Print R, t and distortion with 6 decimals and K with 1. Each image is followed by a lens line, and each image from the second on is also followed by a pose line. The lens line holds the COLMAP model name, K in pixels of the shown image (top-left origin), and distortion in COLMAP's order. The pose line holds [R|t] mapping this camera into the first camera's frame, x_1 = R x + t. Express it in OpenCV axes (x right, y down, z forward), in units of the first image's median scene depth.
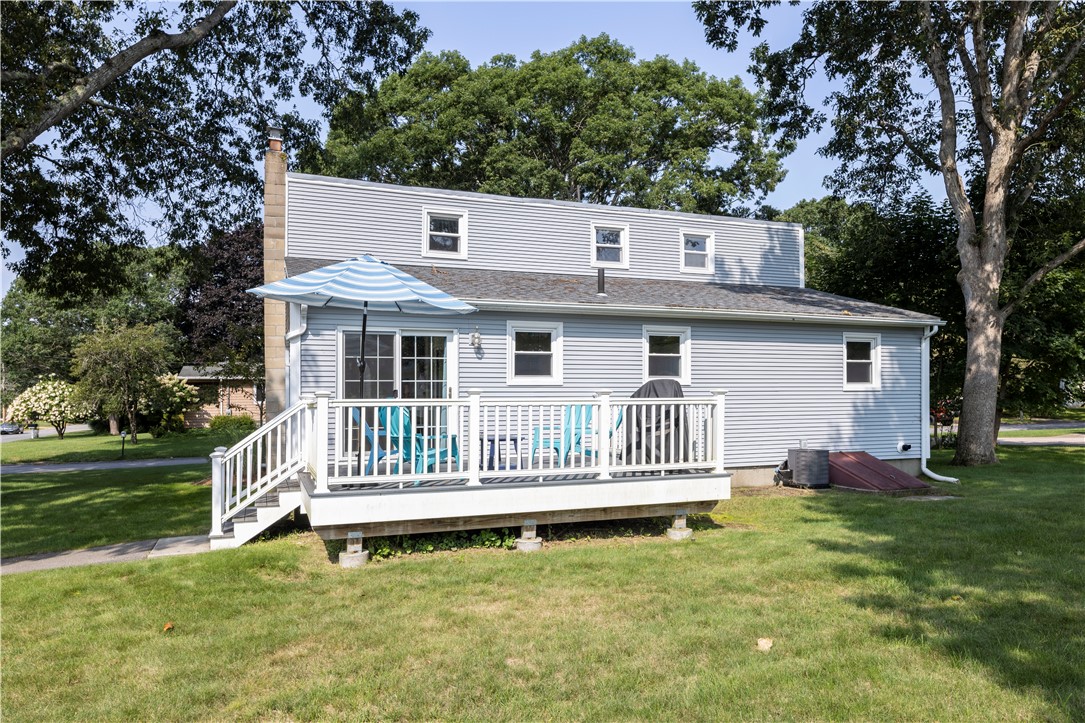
lens RADIAL K [[713.9, 0, 542.6], [0, 713.9, 403.5], [0, 0, 1]] dist [0.000161, 0.001763]
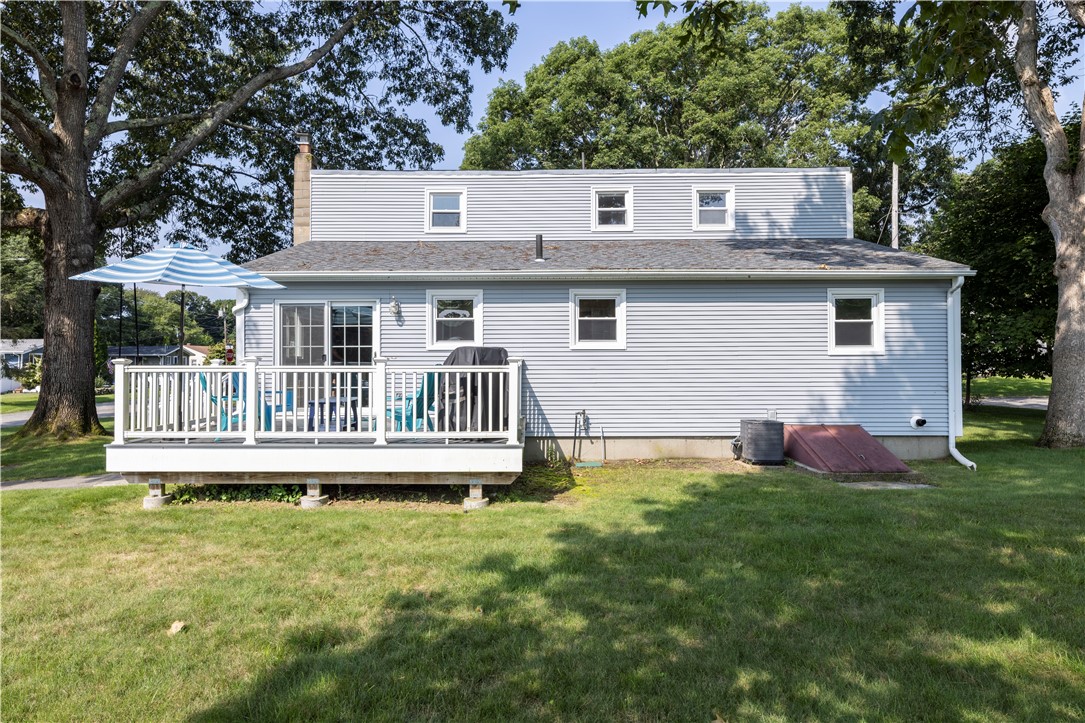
lens RADIAL K [[652.6, 0, 522.2], [0, 652.6, 354.2], [0, 0, 1]] dist [0.001312, 0.000258]
pose [[0.931053, 0.003046, -0.364872, 0.337543], [-0.006091, 0.999956, -0.007194, -0.010158], [0.364834, 0.008920, 0.931030, 0.107583]]
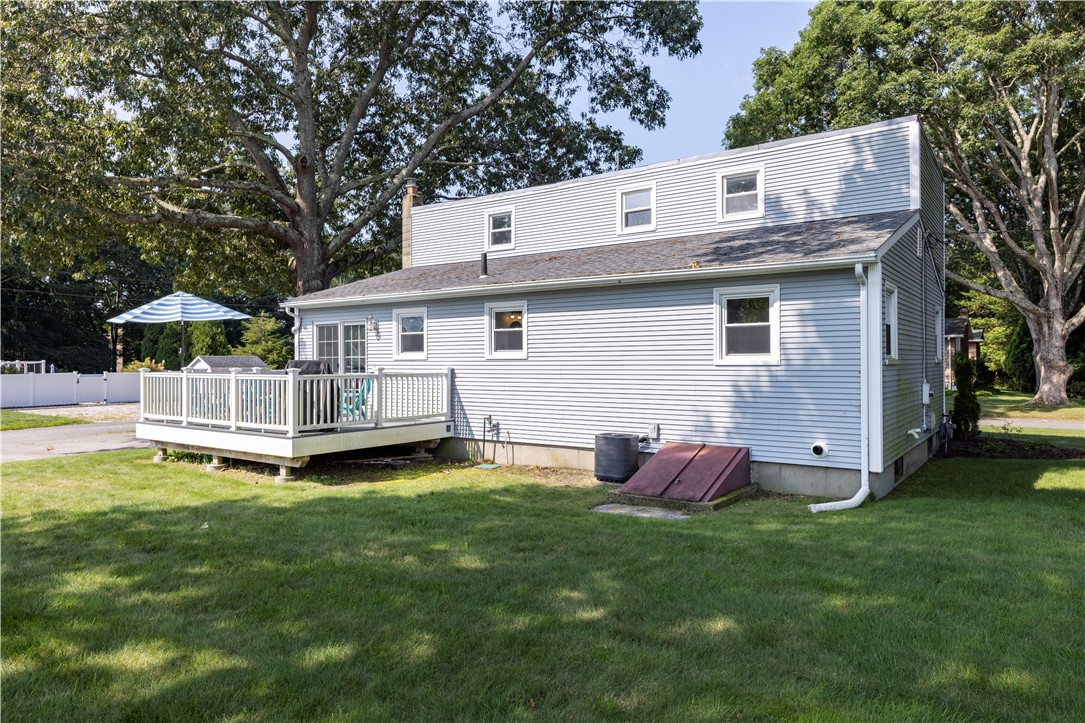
lens RADIAL K [[706.3, 0, 536.9], [0, 706.3, 360.7], [0, 0, 1]] dist [-0.000527, -0.002069]
pose [[0.550603, 0.005741, -0.834748, 0.878254], [-0.003662, 0.999983, 0.004462, -0.023569], [0.834759, 0.000600, 0.550615, 0.395870]]
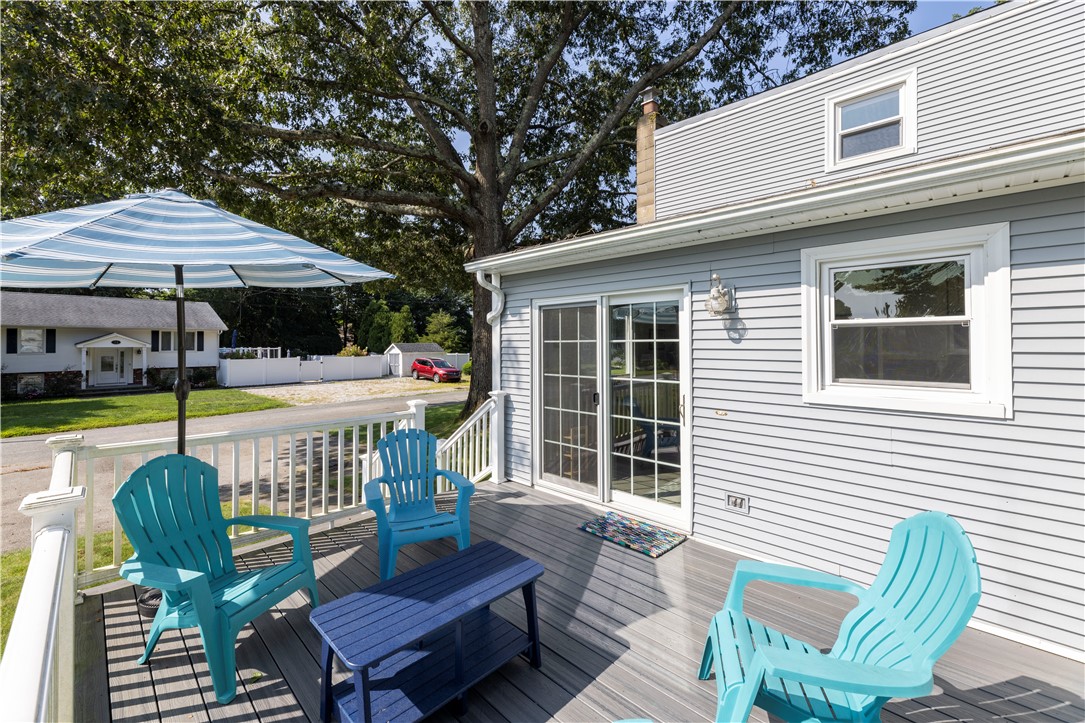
lens RADIAL K [[444.2, 0, 540.9], [0, 444.2, 338.5], [0, 0, 1]] dist [-0.001169, -0.000101]
pose [[0.418945, -0.001858, -0.908010, 0.095002], [-0.004012, 0.999984, -0.003897, -0.047324], [0.908003, 0.005276, 0.418931, 0.572187]]
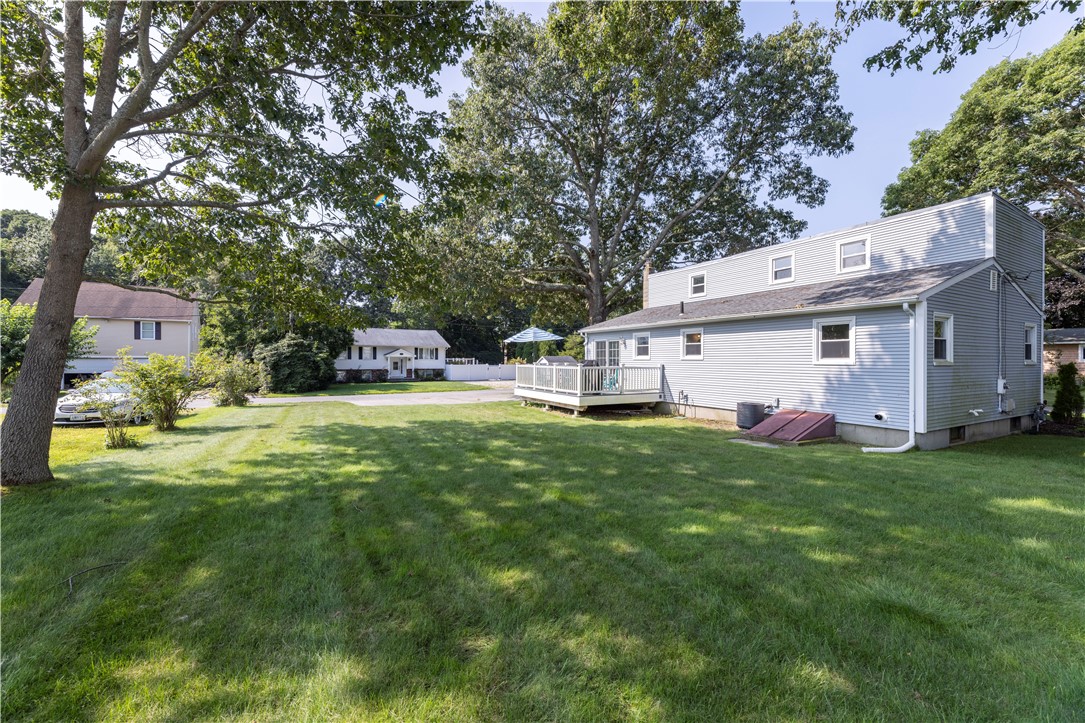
lens RADIAL K [[437.8, 0, 542.5], [0, 437.8, 361.5], [0, 0, 1]] dist [-0.001171, -0.000121]
pose [[0.133827, 0.013534, -0.990912, 1.057272], [-0.008004, 0.999889, 0.012575, -0.027344], [0.990972, 0.006248, 0.133920, 0.379310]]
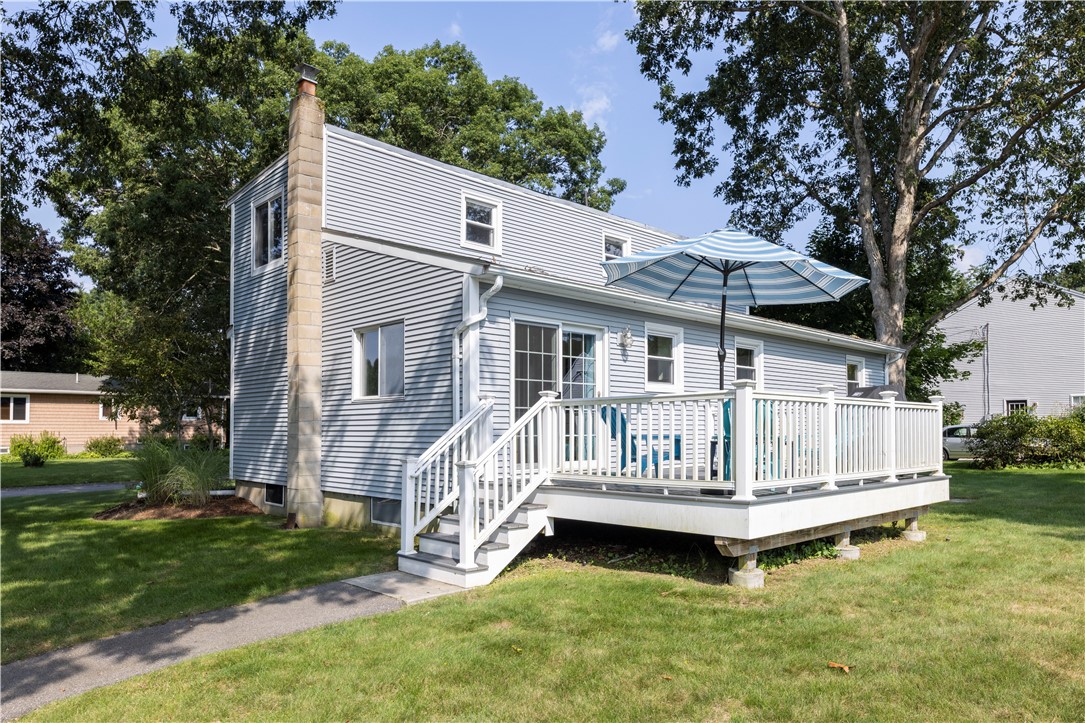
lens RADIAL K [[729.1, 0, 545.9], [0, 729.1, 409.1], [0, 0, 1]] dist [0.001709, -0.002439]
pose [[0.920356, 0.018582, 0.390639, -0.408623], [-0.005217, 0.999365, -0.035247, 0.023749], [-0.391046, 0.030402, 0.919869, 0.140734]]
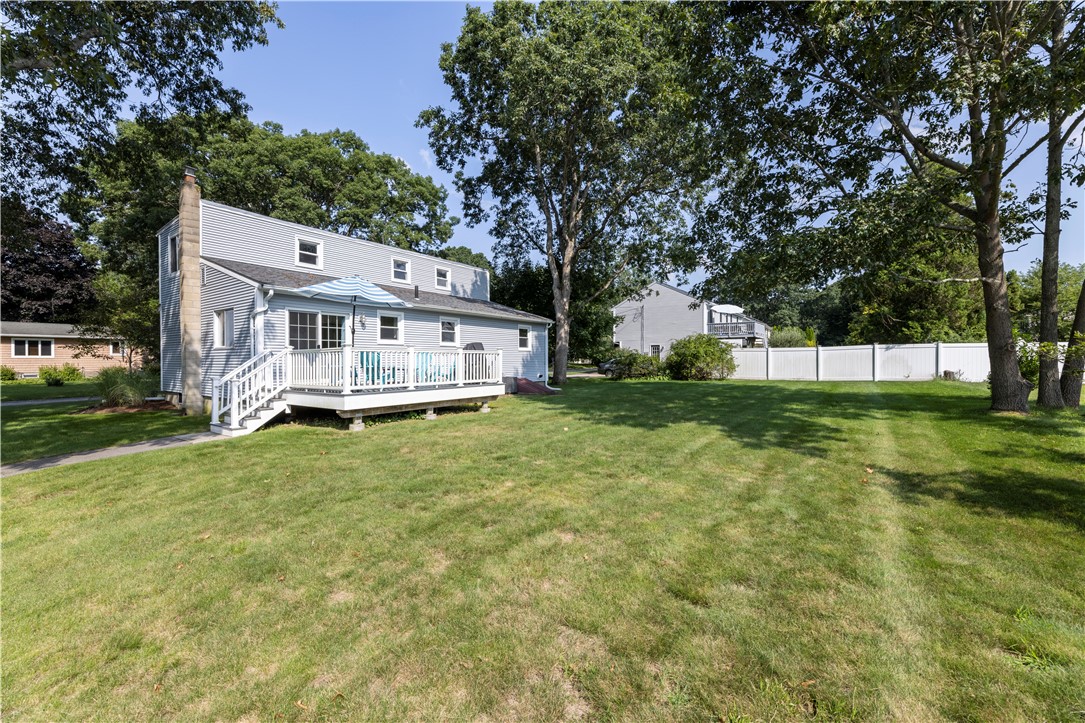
lens RADIAL K [[441.5, 0, 542.5], [0, 441.5, 361.5], [0, 0, 1]] dist [-0.000179, 0.000091]
pose [[0.827759, 0.003177, 0.561075, -0.260881], [-0.001297, 0.999992, -0.003748, 0.018391], [-0.561082, 0.002375, 0.827757, -0.157890]]
